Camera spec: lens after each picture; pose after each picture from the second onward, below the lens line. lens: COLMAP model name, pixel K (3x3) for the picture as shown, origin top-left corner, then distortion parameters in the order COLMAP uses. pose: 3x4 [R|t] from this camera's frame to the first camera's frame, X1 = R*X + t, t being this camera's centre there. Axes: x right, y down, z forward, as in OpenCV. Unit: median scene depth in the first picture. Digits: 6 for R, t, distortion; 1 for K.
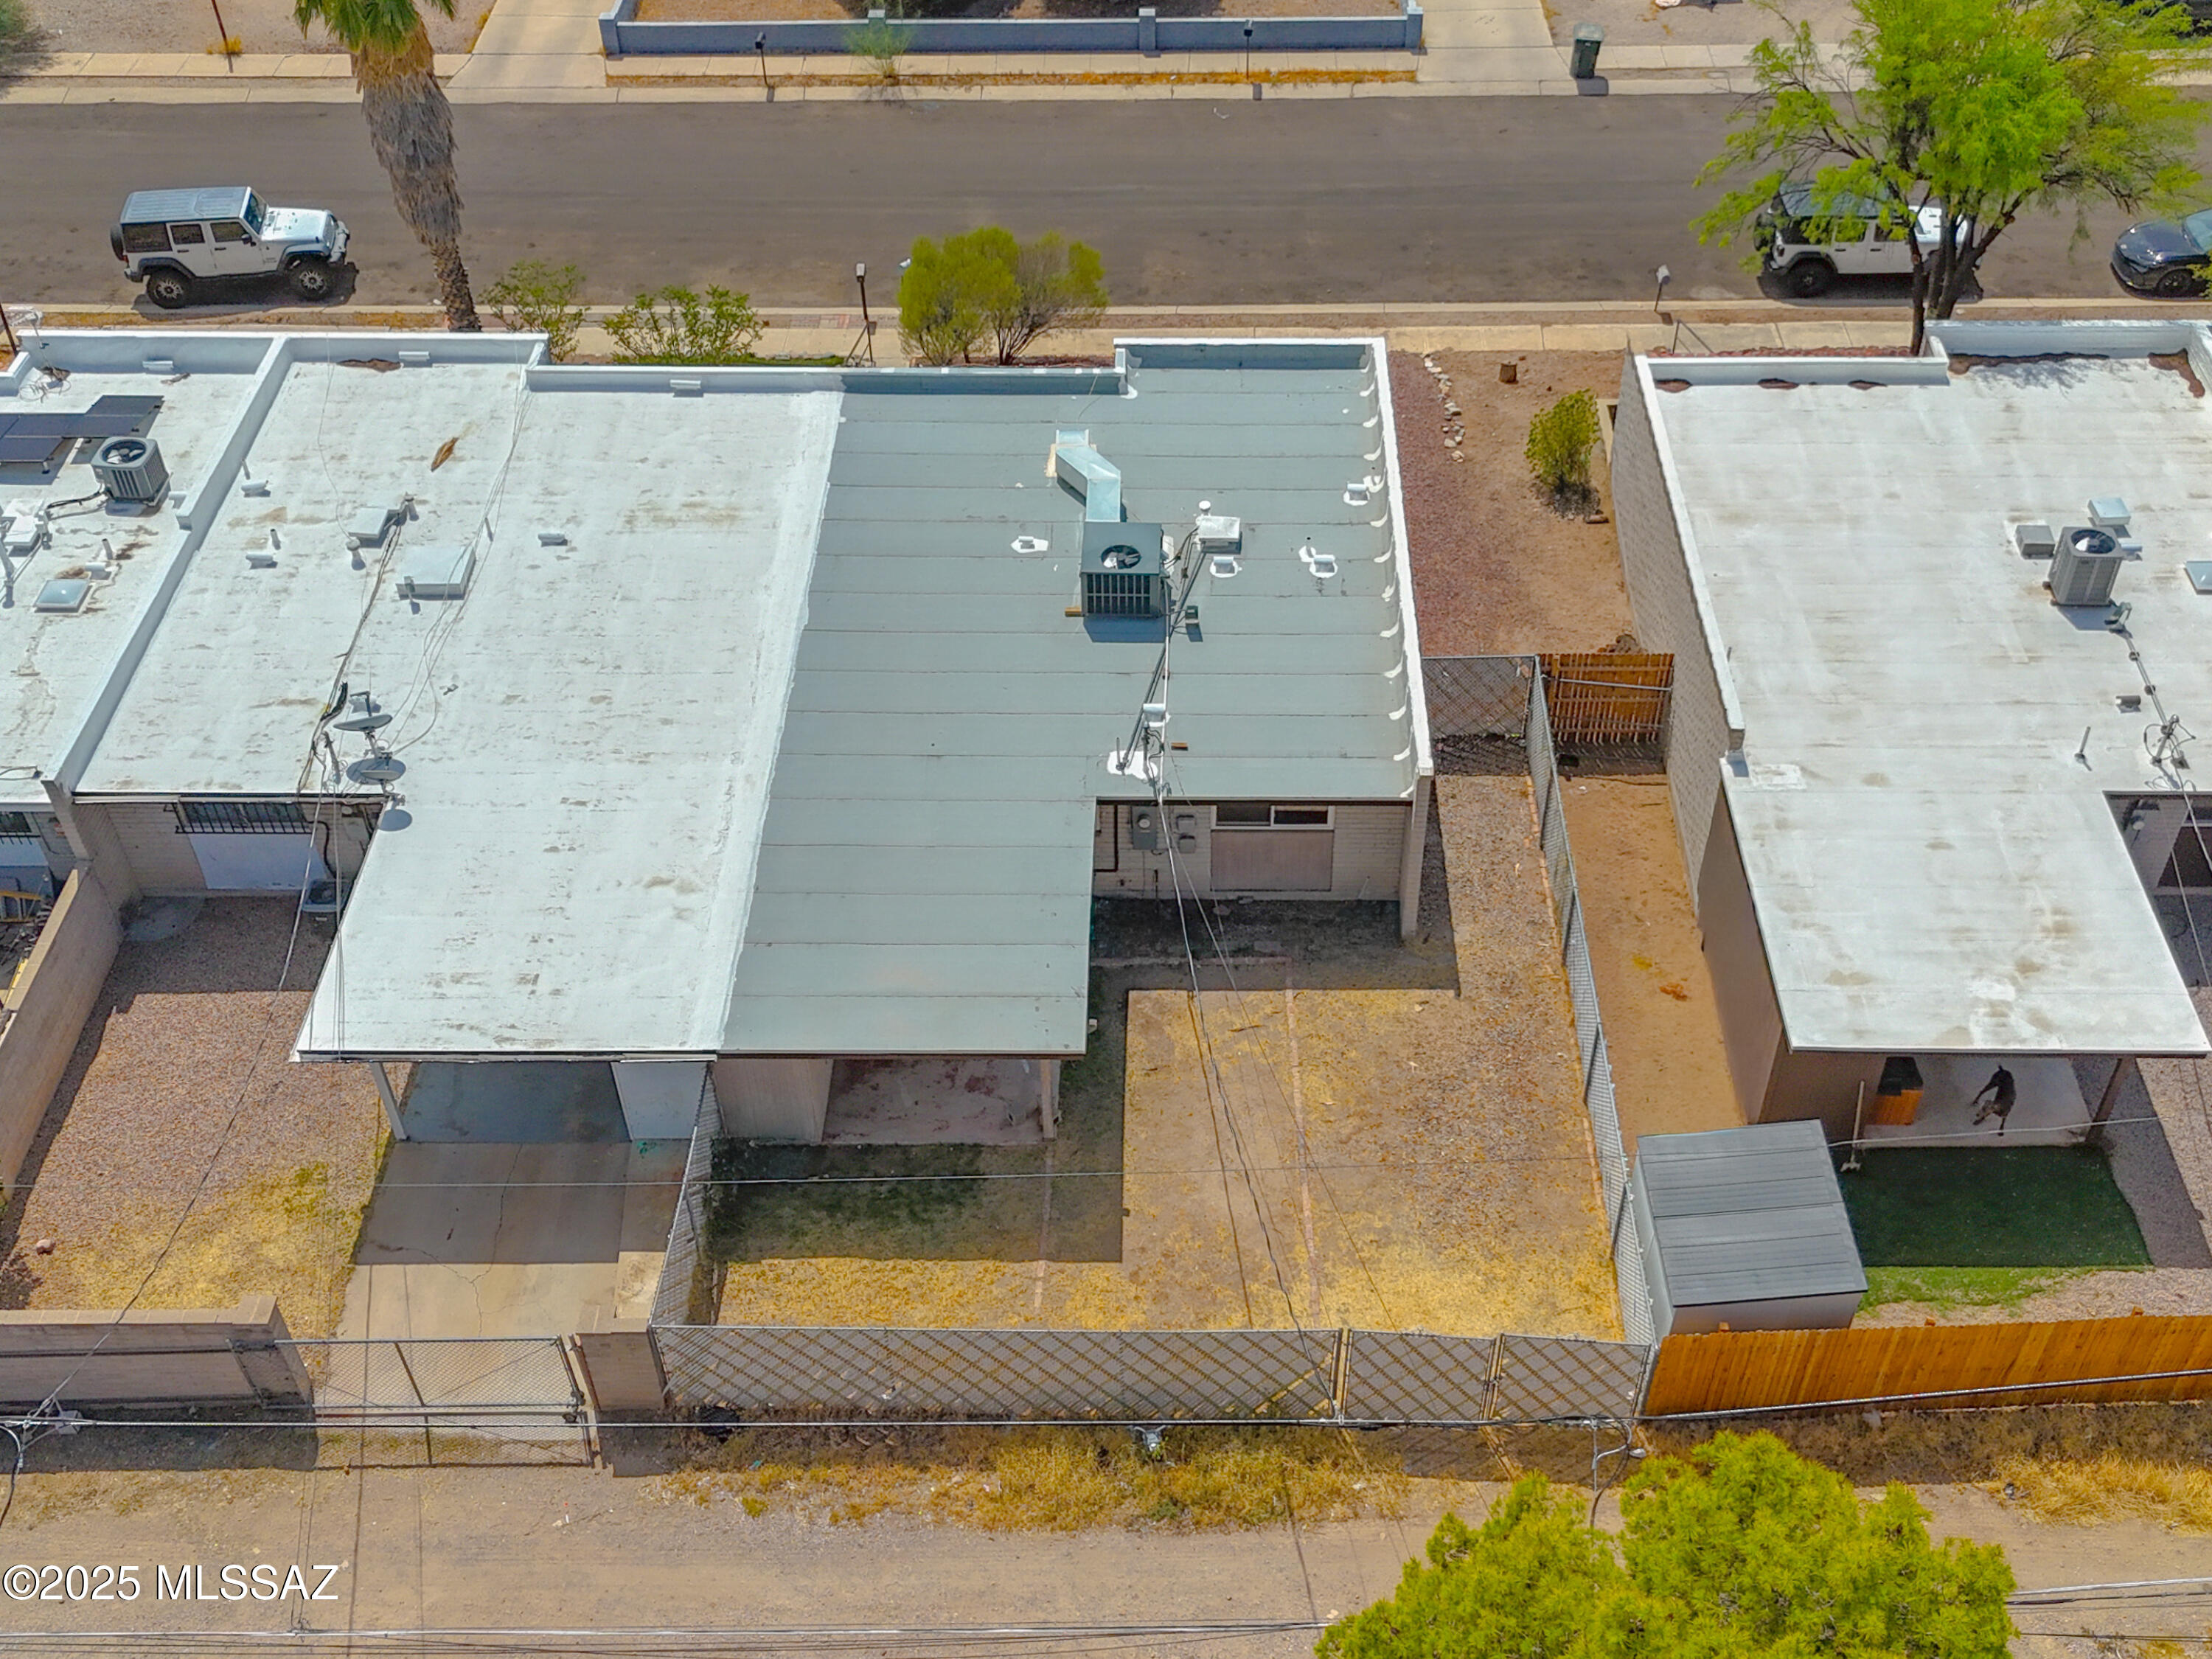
lens RADIAL K [[2395.0, 0, 1155.5], [0, 2395.0, 823.4], [0, 0, 1]] dist [0.107139, -0.242486]
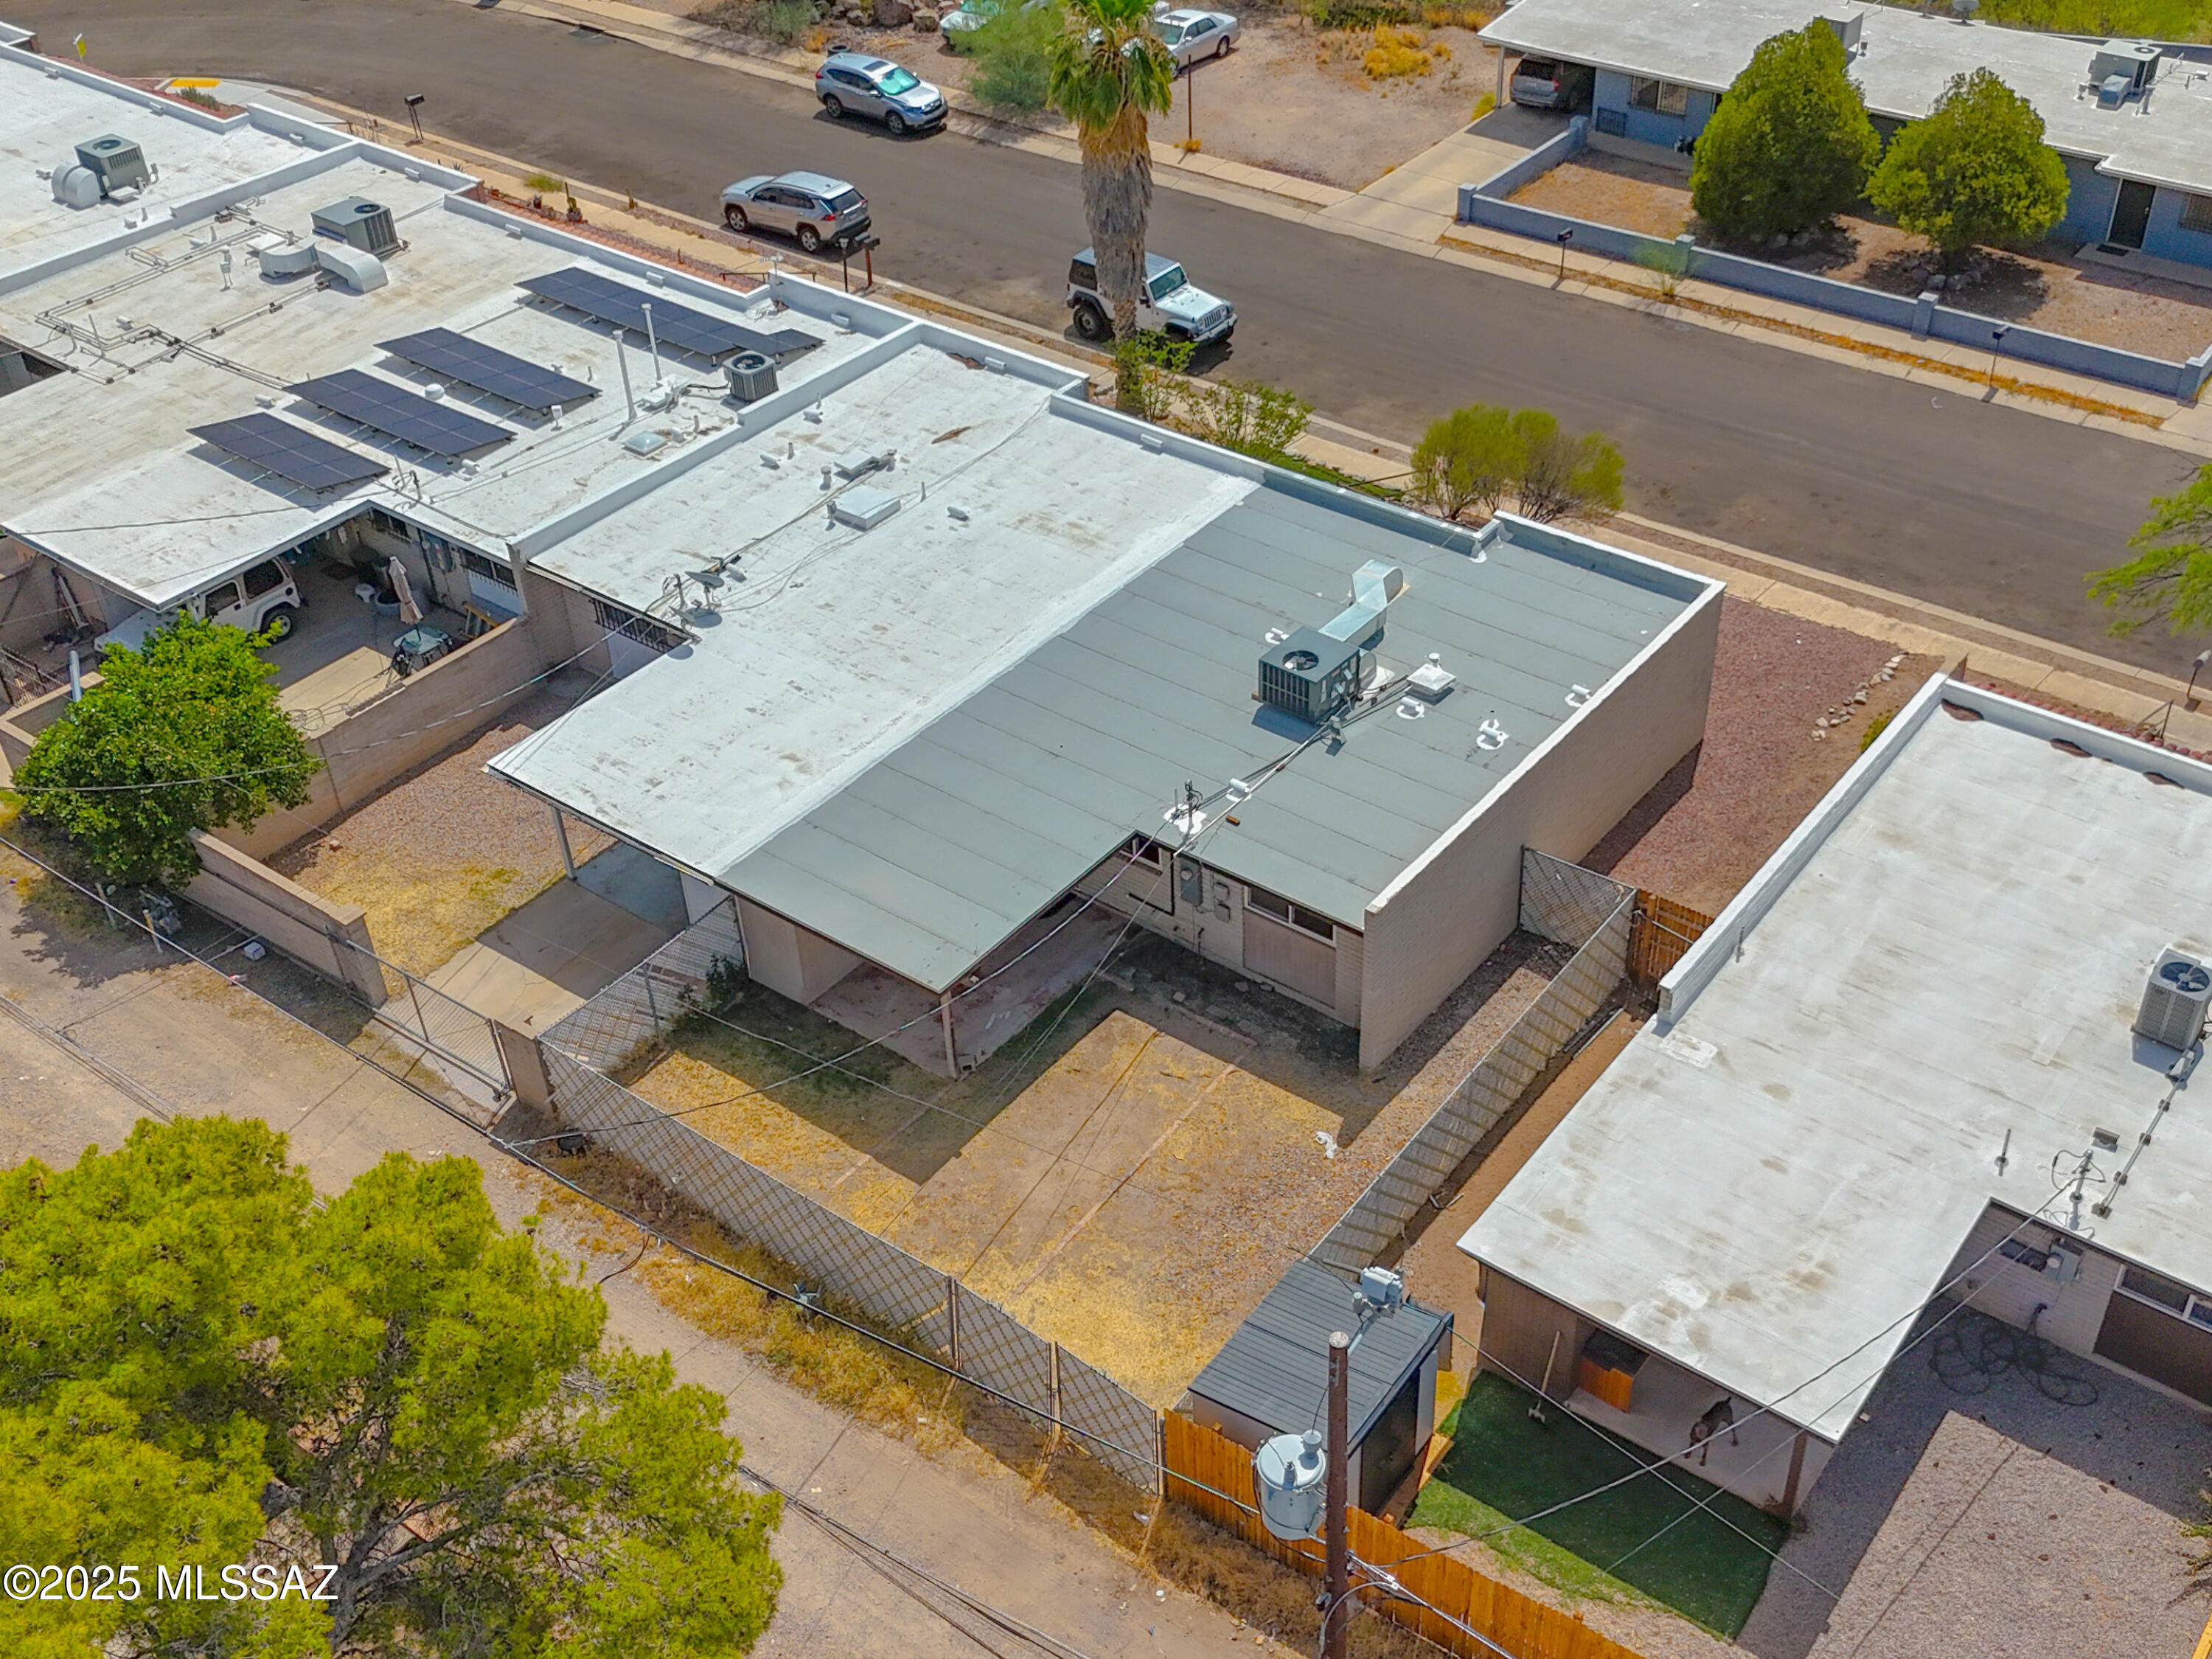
lens RADIAL K [[2395.0, 0, 1155.5], [0, 2395.0, 823.4], [0, 0, 1]] dist [0.107139, -0.242486]
pose [[0.804949, 0.347559, -0.480894, 0.456557], [-0.392171, 0.919854, 0.008372, -0.023293], [0.445262, 0.181853, 0.876739, 0.014890]]
